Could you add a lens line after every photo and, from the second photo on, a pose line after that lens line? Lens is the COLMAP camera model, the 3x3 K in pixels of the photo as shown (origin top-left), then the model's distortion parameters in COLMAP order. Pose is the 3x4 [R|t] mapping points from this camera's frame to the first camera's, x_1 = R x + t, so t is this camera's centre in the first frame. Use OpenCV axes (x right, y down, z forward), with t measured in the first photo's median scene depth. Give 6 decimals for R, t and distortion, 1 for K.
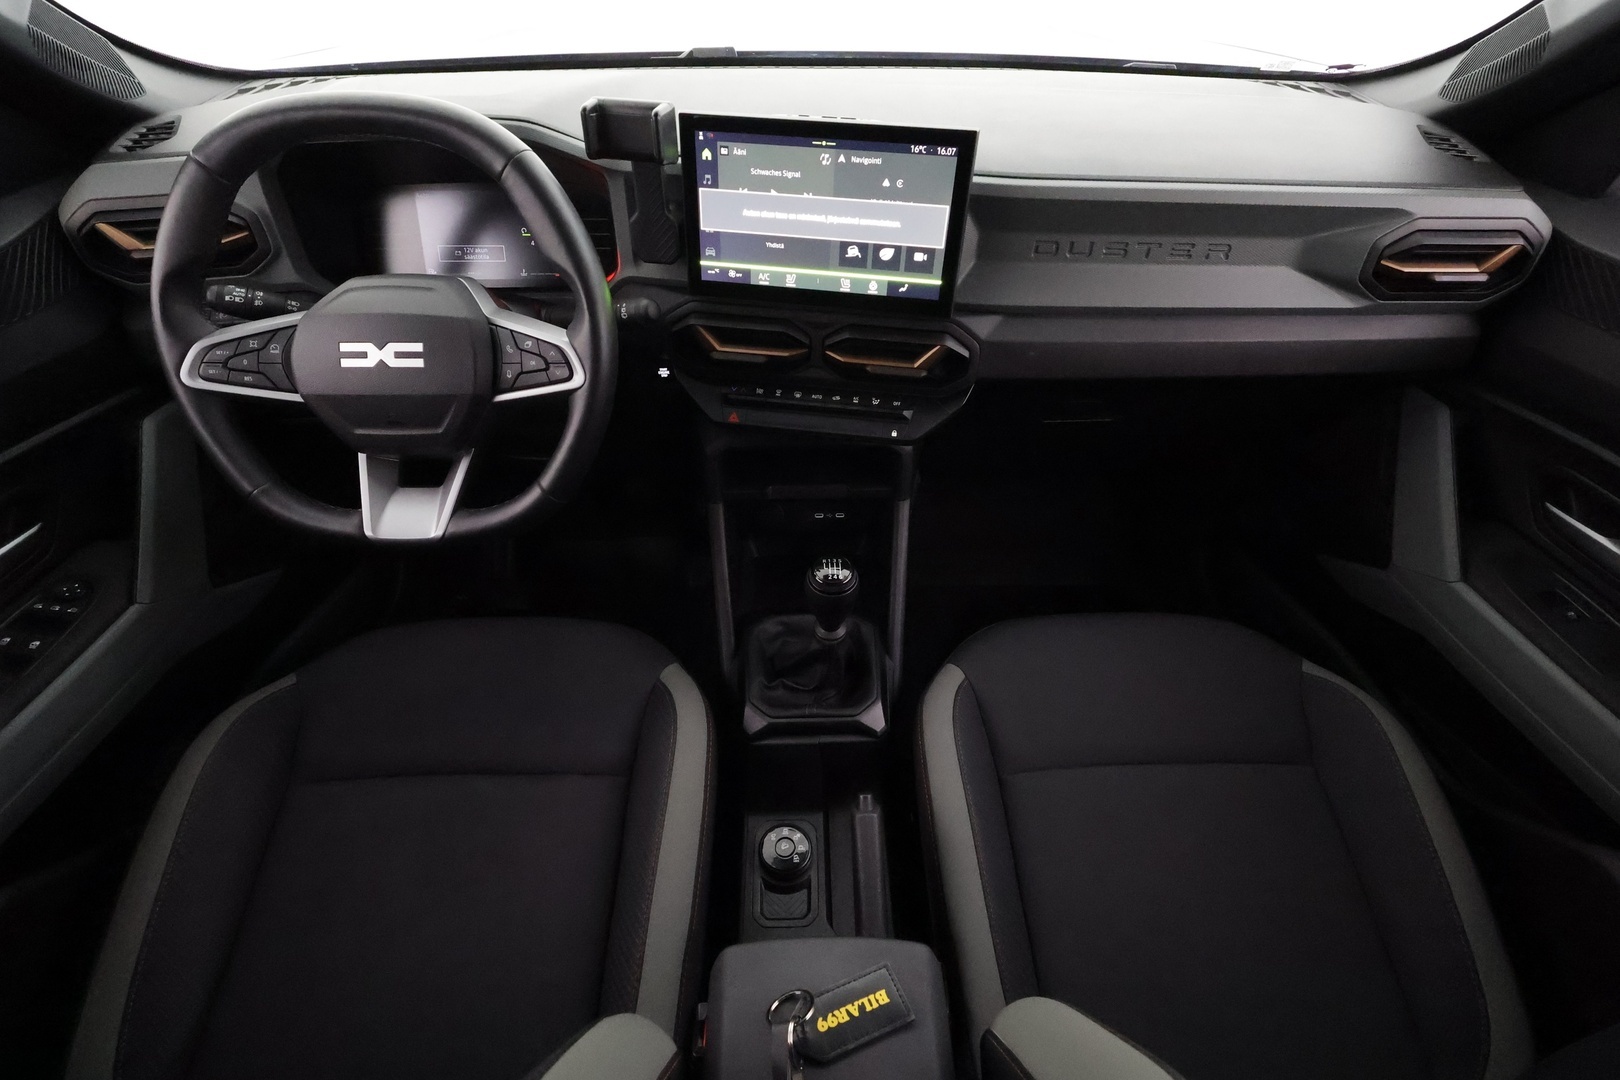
lens RADIAL K [[741.5, 0, 816.8], [0, 741.5, 533.8], [0, 0, 1]] dist [-0.004537, 0.000198]
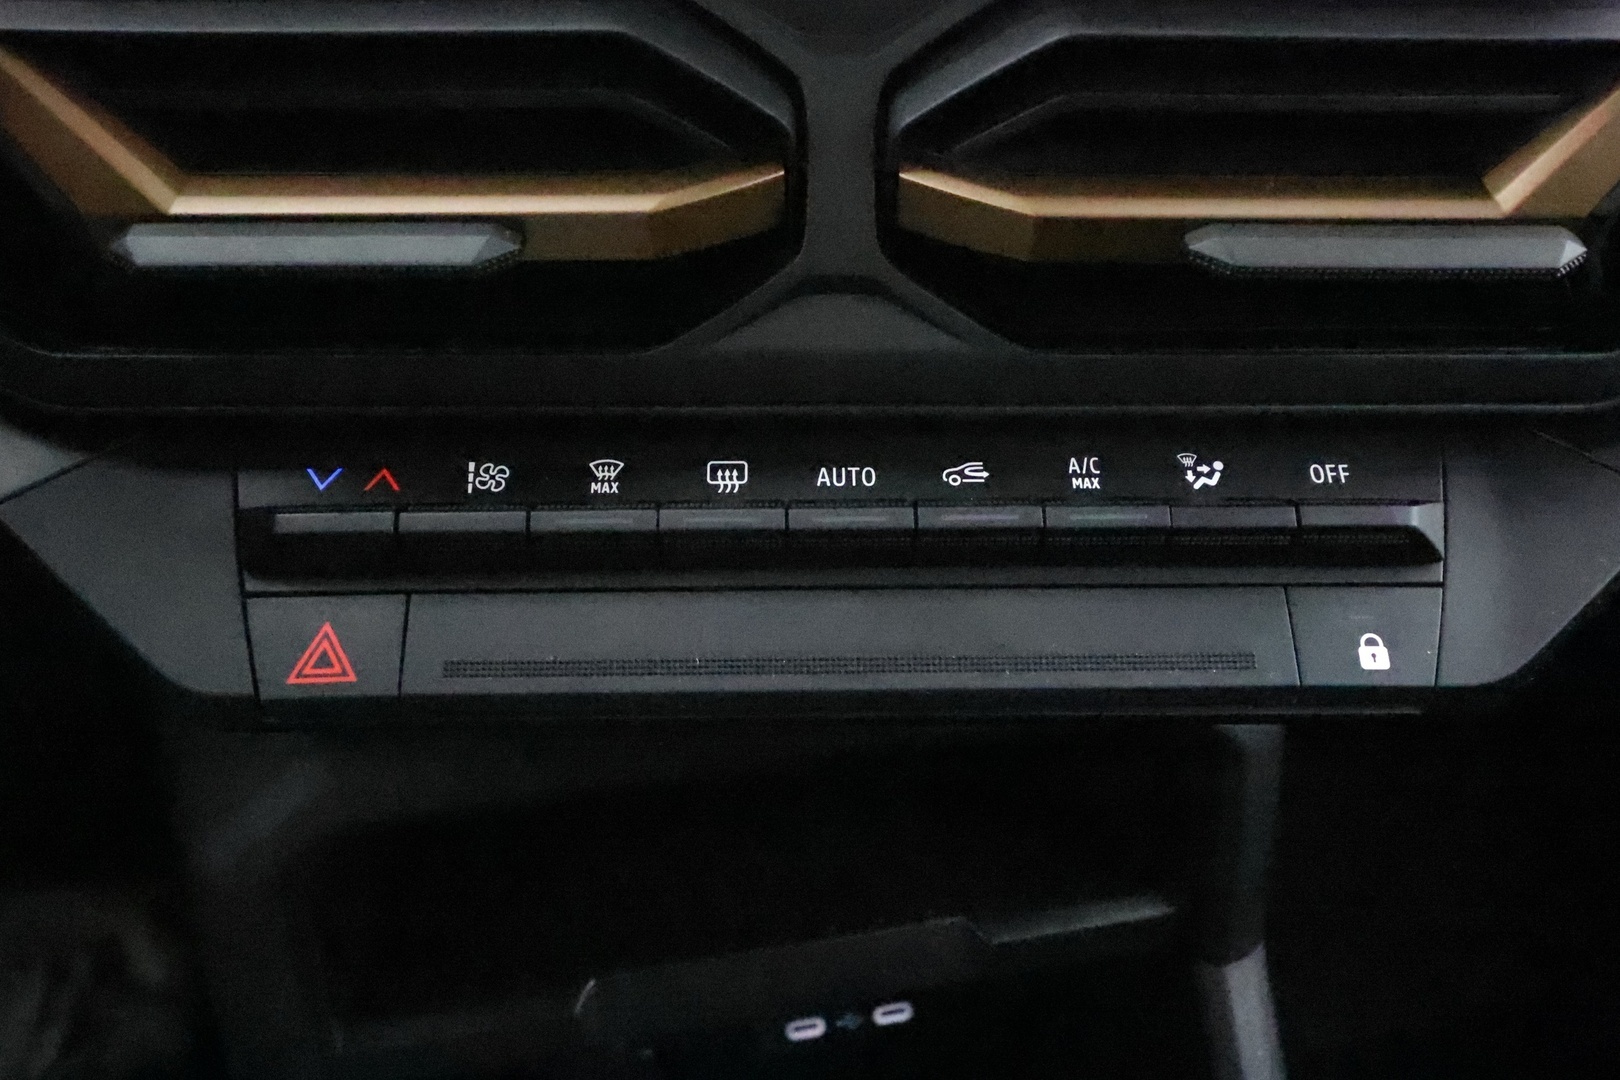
lens RADIAL K [[1263.0, 0, 810.0], [0, 1263.0, 540.0], [0, 0, 1]] dist [-0.000658, 0.000338]
pose [[0.984370, -0.093275, 0.149384, -0.057196], [0.122684, 0.971739, -0.201675, -0.132518], [-0.126351, 0.216849, 0.967994, 0.834887]]
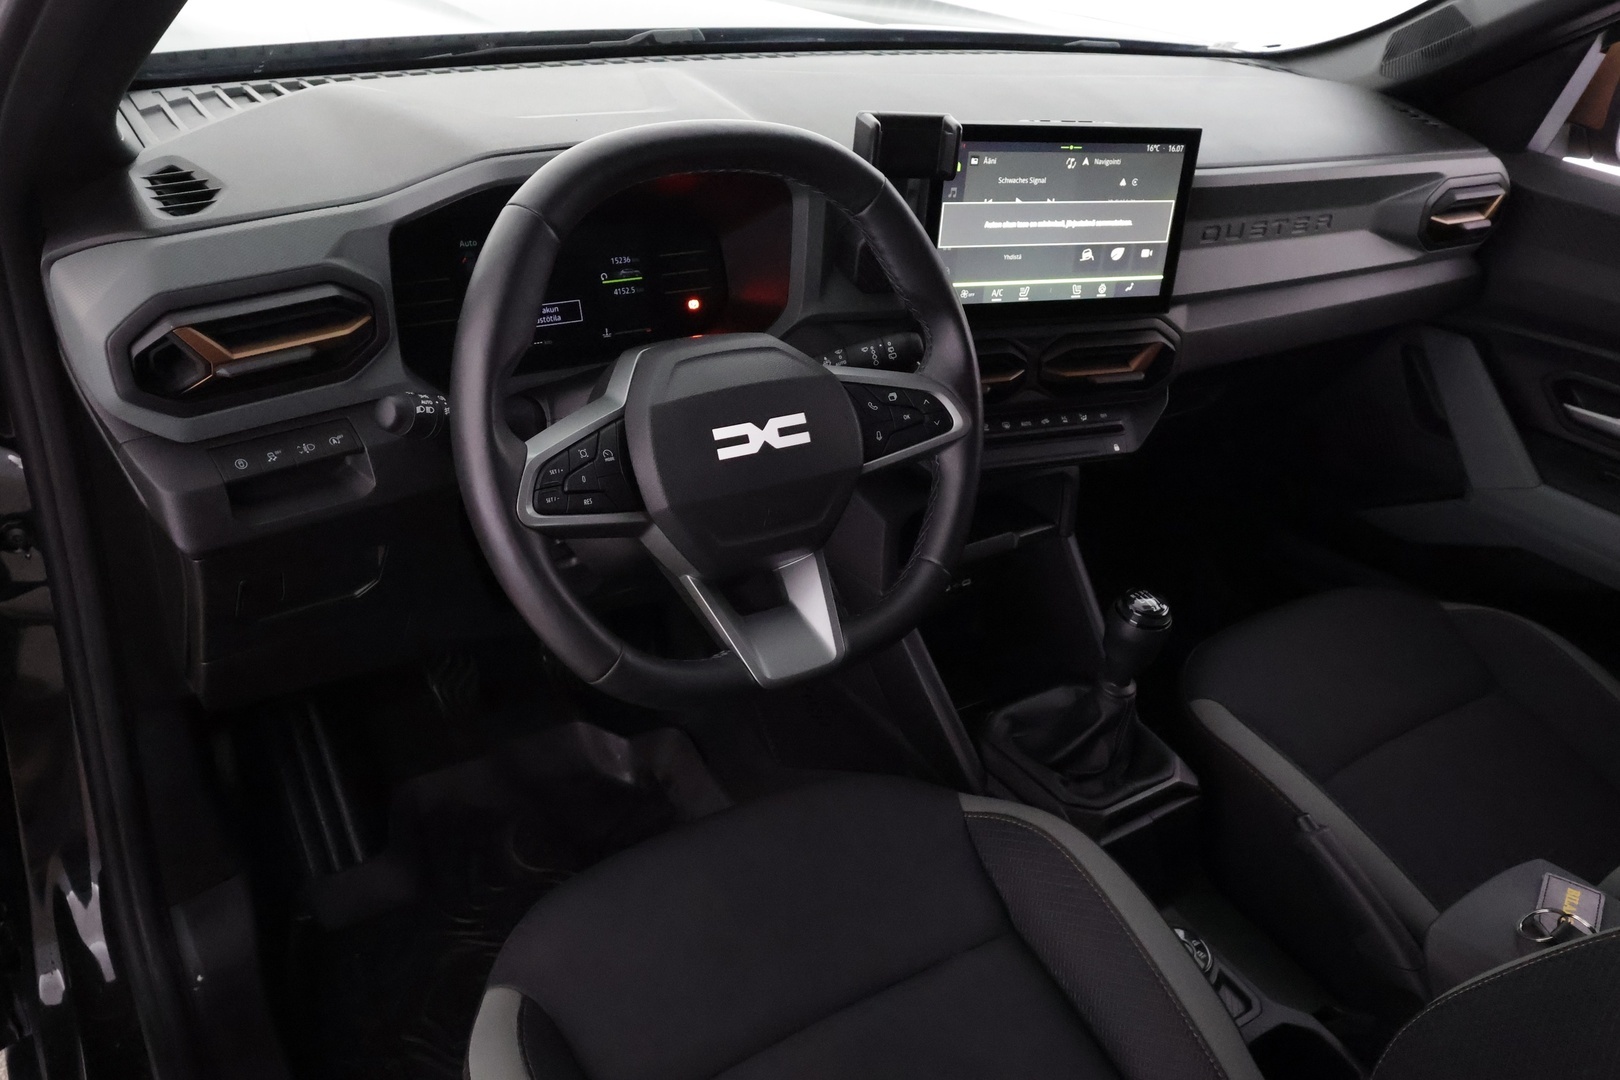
lens RADIAL K [[1263.0, 0, 810.0], [0, 1263.0, 540.0], [0, 0, 1]] dist [-0.000658, 0.000338]
pose [[0.844110, -0.207806, 0.494262, -1.079633], [0.278129, 0.957819, -0.072292, -0.025034], [-0.458391, 0.198491, 0.866302, -0.126515]]
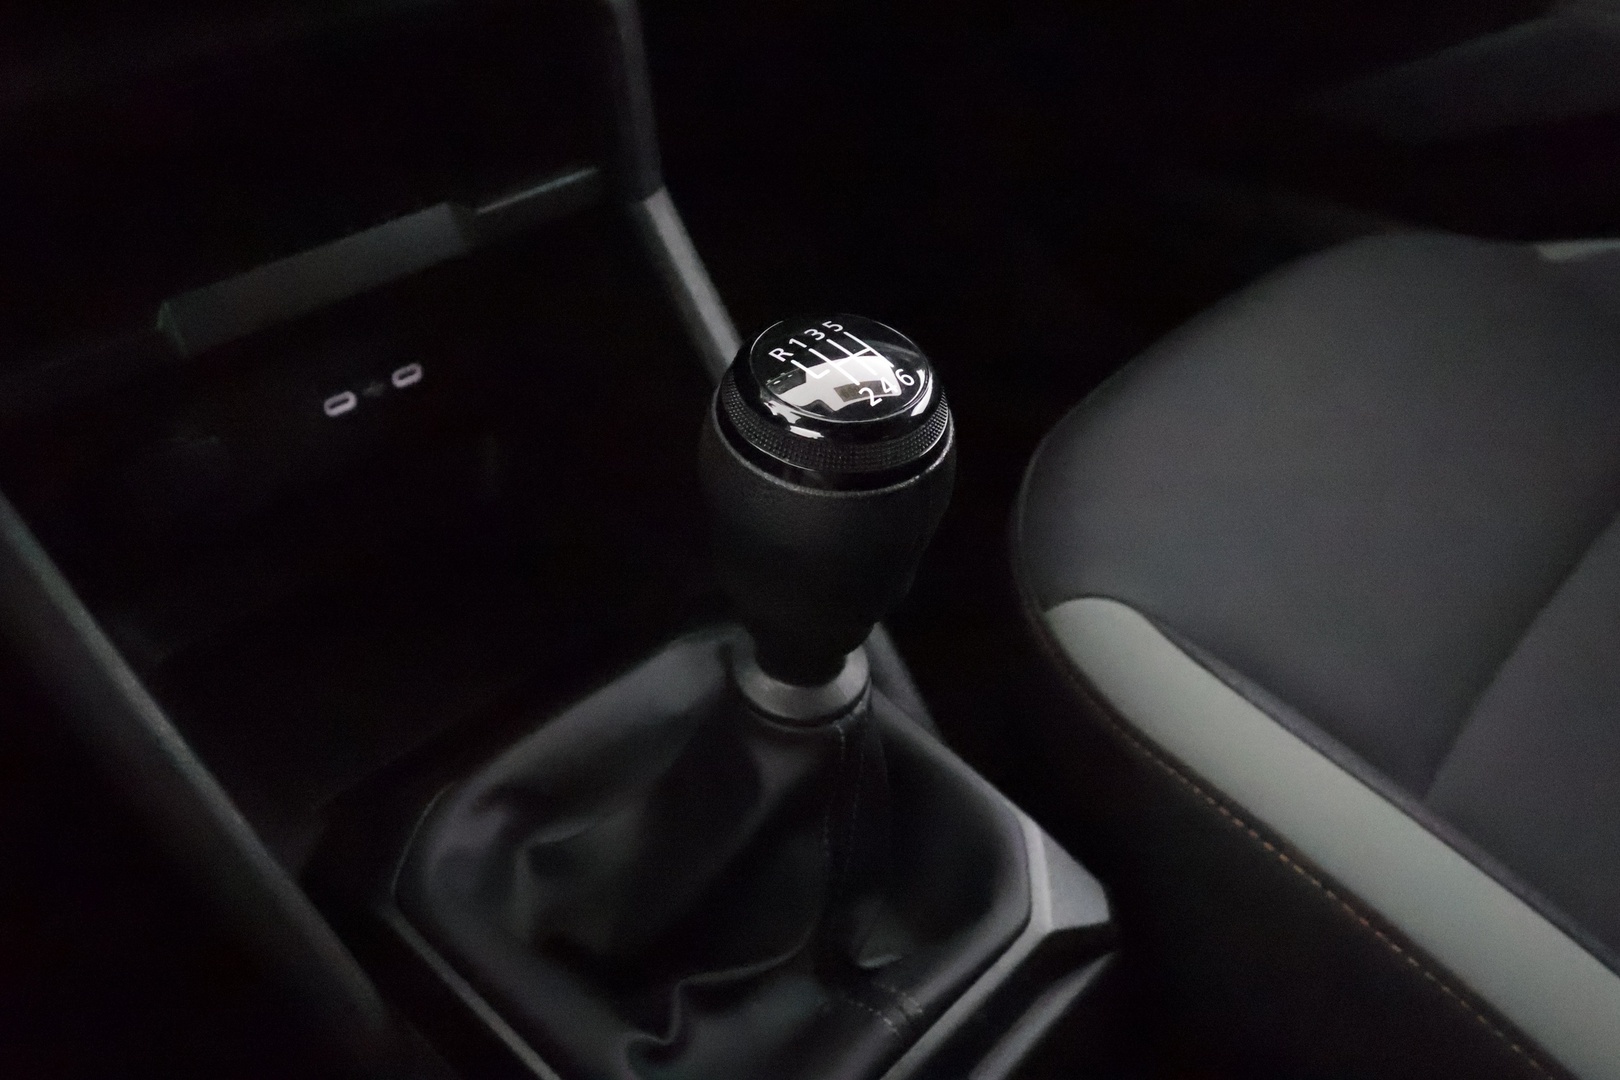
lens RADIAL K [[1263.0, 0, 810.0], [0, 1263.0, 540.0], [0, 0, 1]] dist [-0.000658, 0.000338]
pose [[0.727105, -0.432961, 0.532788, -0.200444], [0.424266, 0.893511, 0.147093, 0.036248], [-0.539738, 0.119092, 0.833367, 0.748135]]
